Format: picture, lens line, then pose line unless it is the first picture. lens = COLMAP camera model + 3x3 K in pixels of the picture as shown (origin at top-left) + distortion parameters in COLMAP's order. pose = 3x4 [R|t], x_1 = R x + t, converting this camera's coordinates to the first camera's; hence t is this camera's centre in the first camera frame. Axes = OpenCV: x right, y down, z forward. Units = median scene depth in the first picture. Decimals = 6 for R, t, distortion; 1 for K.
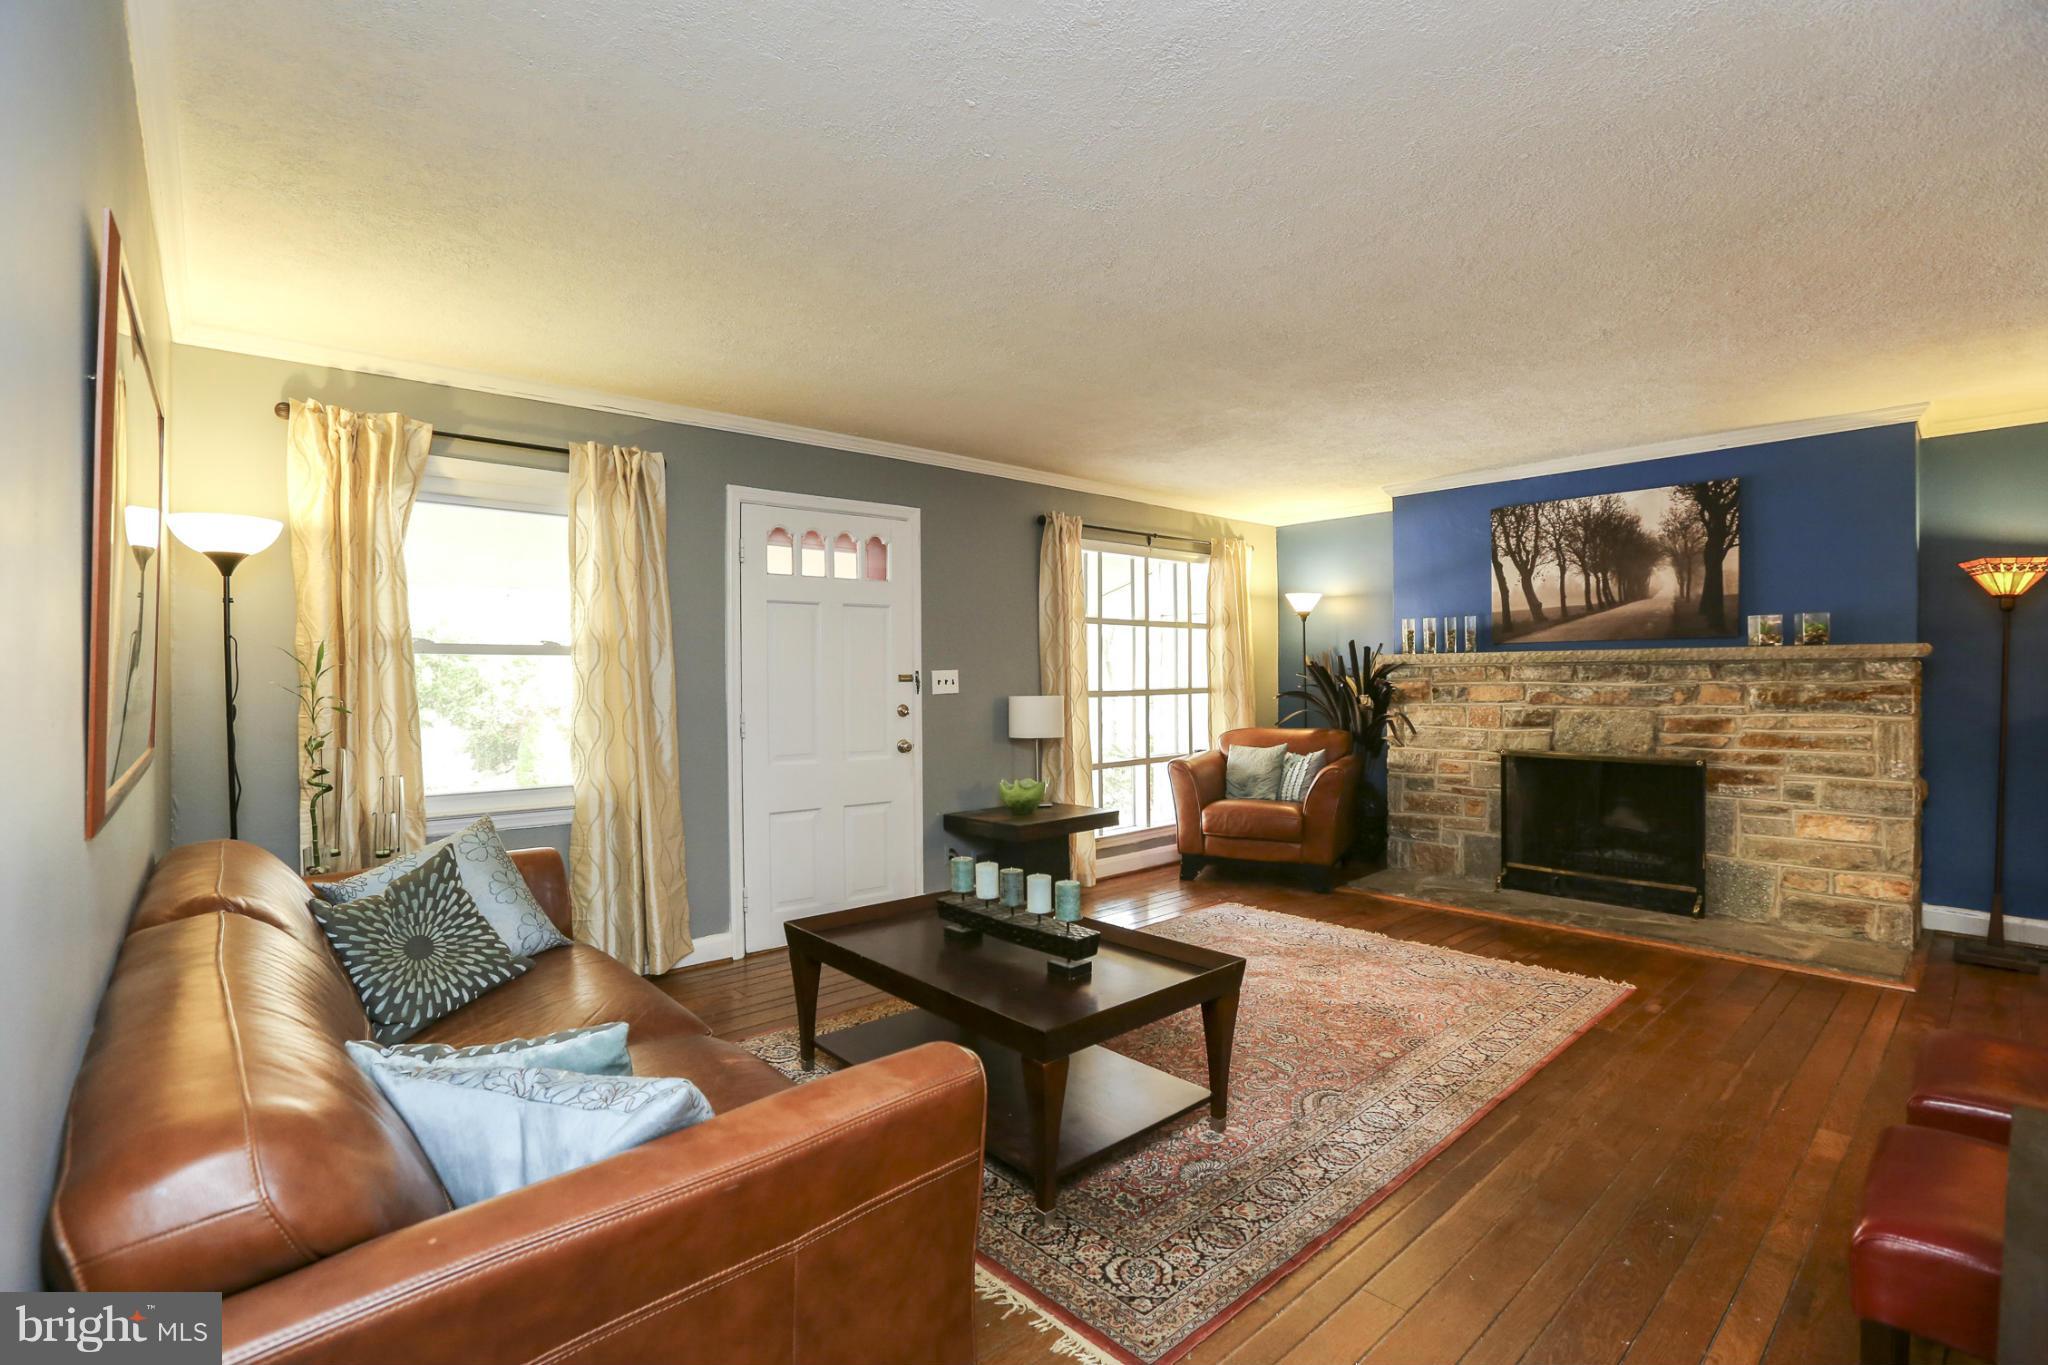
lens RADIAL K [[936.6, 0, 1013.1], [0, 936.6, 674.0], [0, 0, 1]] dist [-0.040471, 0.000667]
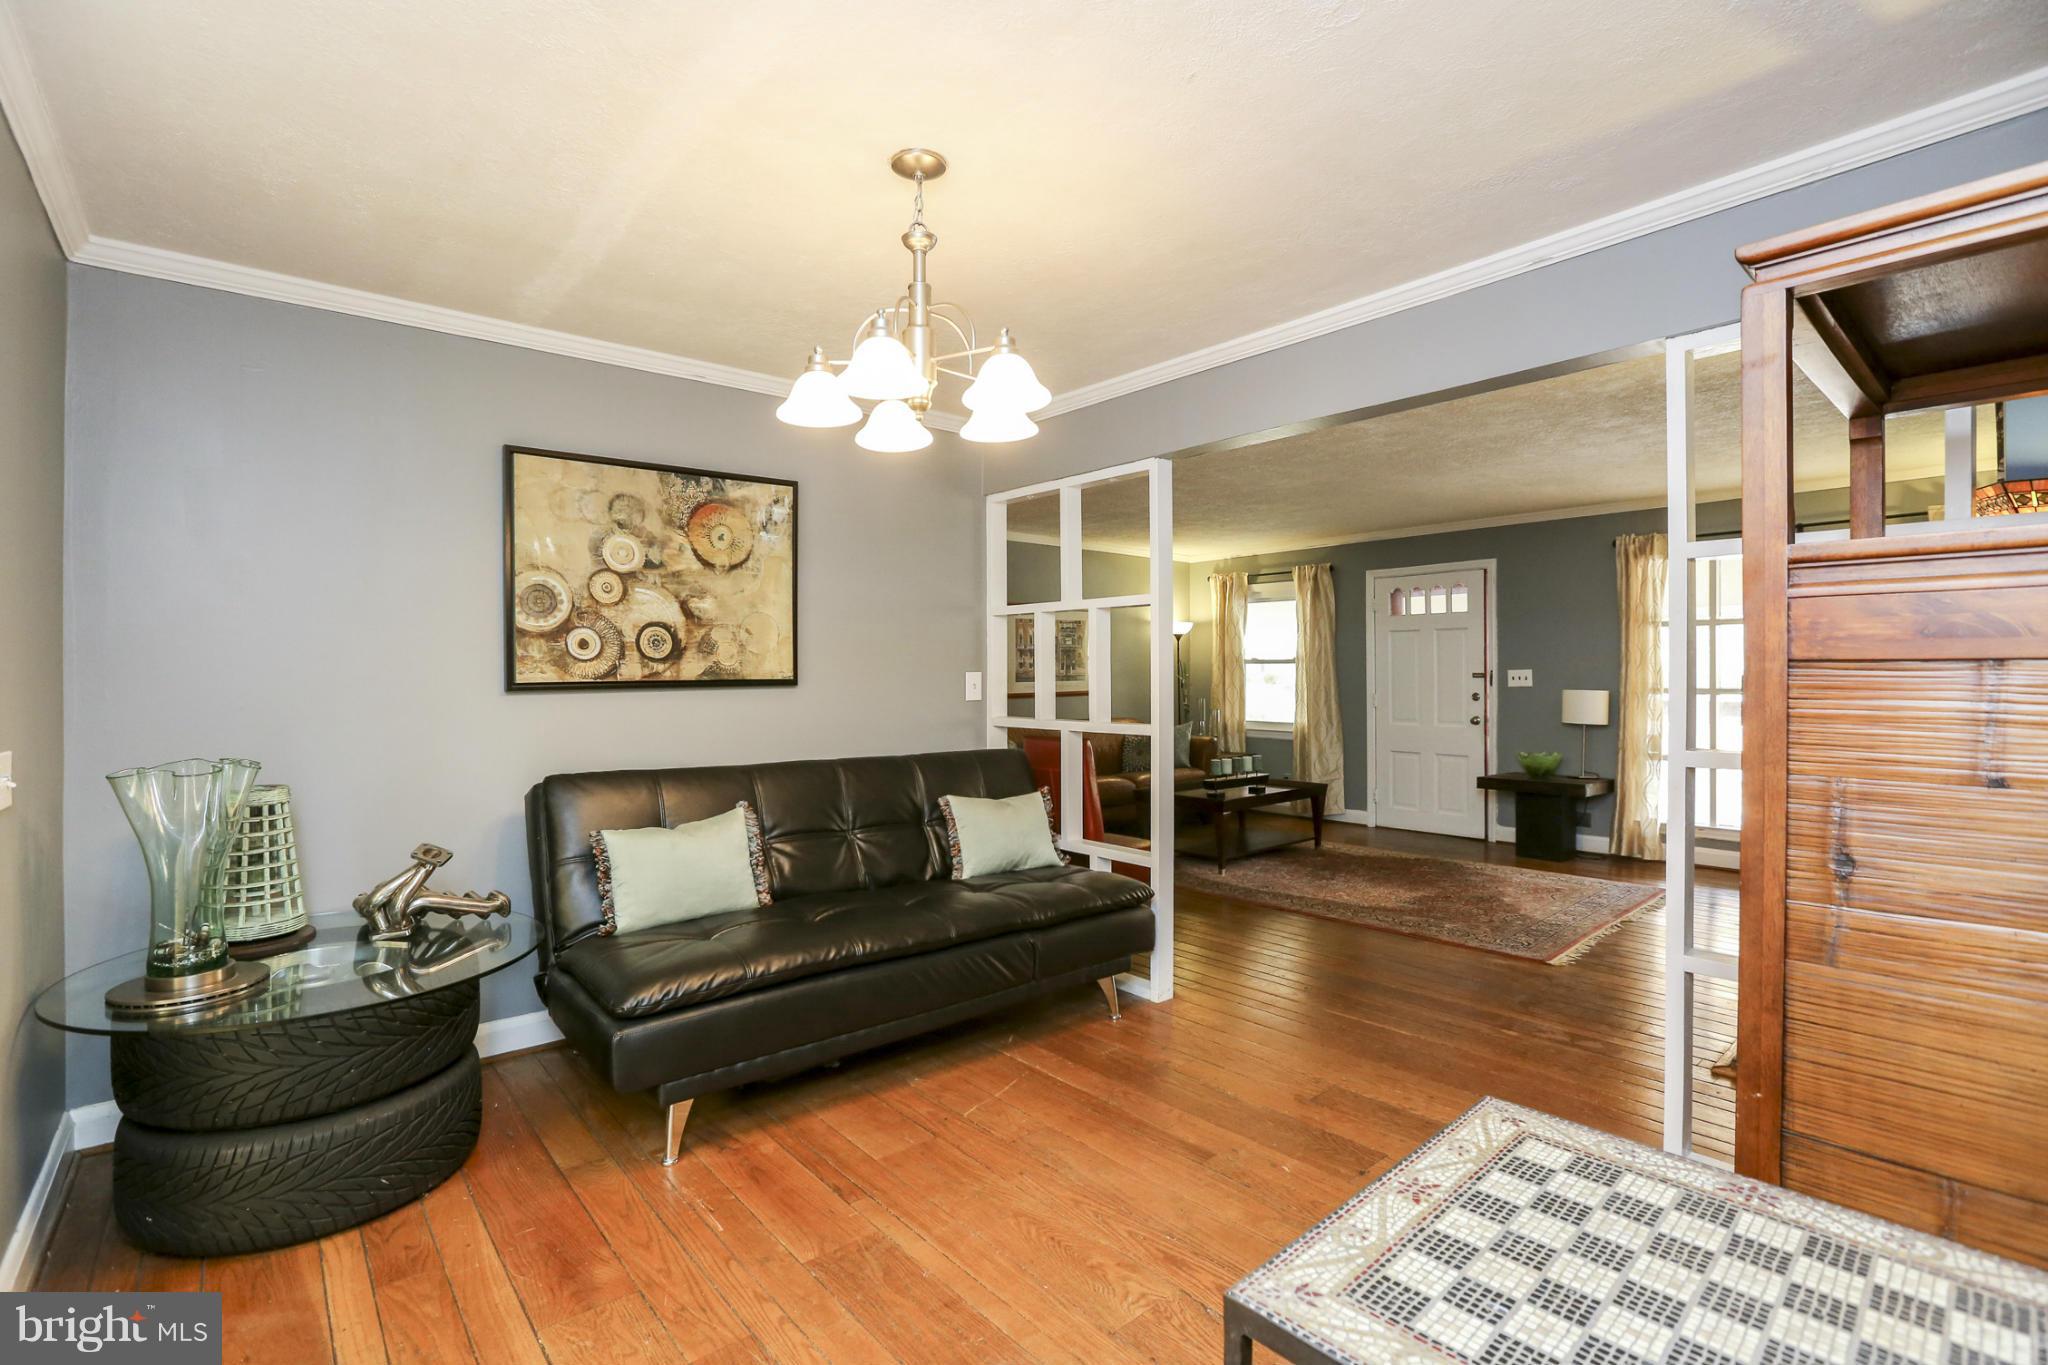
lens RADIAL K [[936.6, 0, 1013.1], [0, 936.6, 674.0], [0, 0, 1]] dist [-0.040471, 0.000667]
pose [[-0.020740, 0.005795, -0.999768, 1.431794], [0.002078, 0.999981, 0.005753, -0.007770], [0.999783, -0.001958, -0.020751, 0.300535]]
